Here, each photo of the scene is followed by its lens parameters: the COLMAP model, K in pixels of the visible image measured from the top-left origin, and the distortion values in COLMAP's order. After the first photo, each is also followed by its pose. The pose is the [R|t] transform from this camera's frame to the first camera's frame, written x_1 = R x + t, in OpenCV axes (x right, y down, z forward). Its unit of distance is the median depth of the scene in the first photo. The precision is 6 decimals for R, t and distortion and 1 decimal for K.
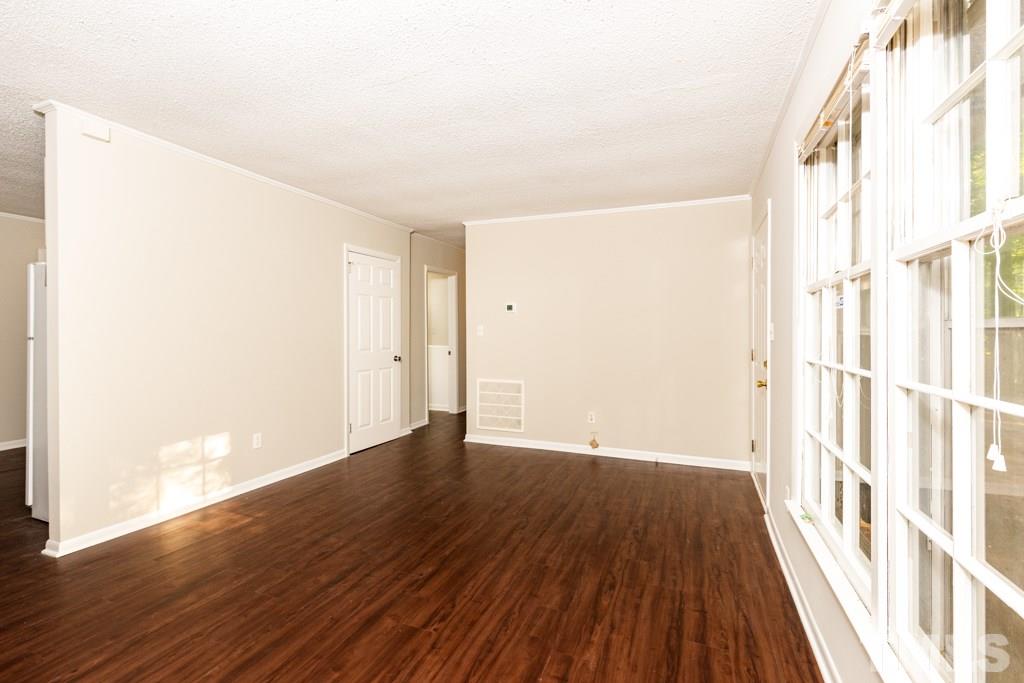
lens RADIAL K [[426.0, 0, 512.2], [0, 426.0, 337.1], [0, 0, 1]] dist [0.002560, 0.000096]
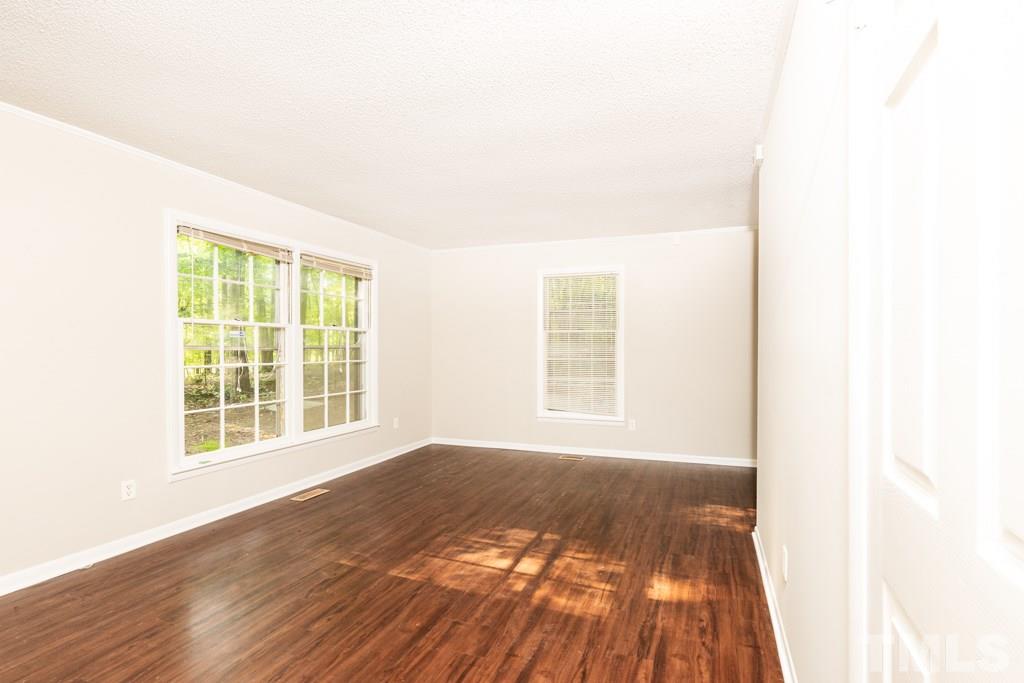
lens RADIAL K [[426.0, 0, 512.1], [0, 426.0, 341.4], [0, 0, 1]] dist [0.002560, 0.000096]
pose [[-0.999734, -0.000676, 0.023034, -0.434048], [-0.000643, 0.999999, 0.001433, -0.021593], [-0.023035, 0.001418, -0.999734, 2.225912]]
